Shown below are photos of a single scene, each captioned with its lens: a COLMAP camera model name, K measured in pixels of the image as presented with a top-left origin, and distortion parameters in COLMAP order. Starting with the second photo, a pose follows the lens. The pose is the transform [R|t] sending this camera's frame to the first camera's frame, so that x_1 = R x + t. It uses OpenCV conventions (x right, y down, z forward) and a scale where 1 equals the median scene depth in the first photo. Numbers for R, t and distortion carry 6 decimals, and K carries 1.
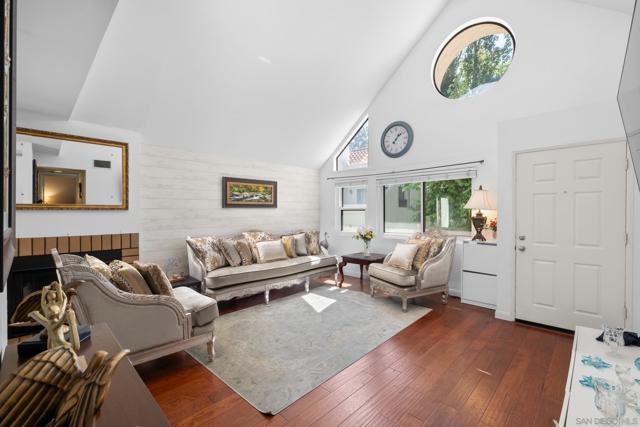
lens RADIAL K [[283.8, 0, 320.0], [0, 283.8, 213.5], [0, 0, 1]] dist [-0.000477, -0.000087]
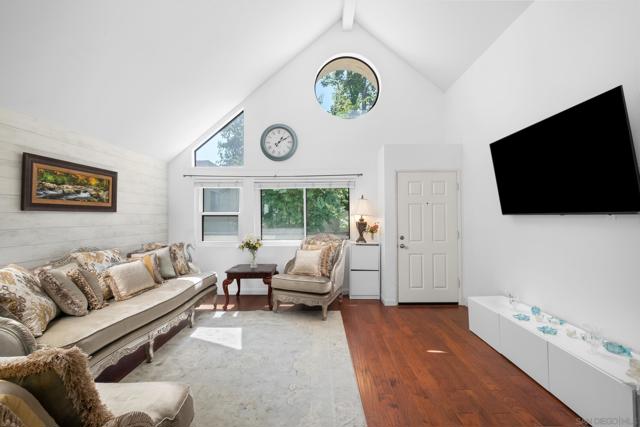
lens RADIAL K [[281.1, 0, 322.1], [0, 281.1, 212.1], [0, 0, 1]] dist [-0.000129, -0.000074]
pose [[0.726450, 0.013084, 0.687094, -0.292406], [0.005579, 0.999673, -0.024935, -0.000228], [-0.687196, 0.021948, 0.726140, 0.226467]]
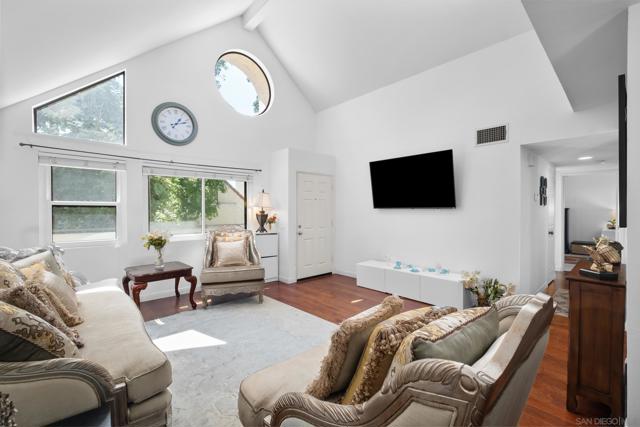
lens RADIAL K [[281.1, 0, 322.1], [0, 281.1, 212.1], [0, 0, 1]] dist [-0.000129, -0.000074]
pose [[0.056103, -0.003515, 0.998419, -0.577442], [0.004024, 0.999986, 0.003294, 0.001276], [-0.998417, 0.003833, 0.056116, 0.549630]]
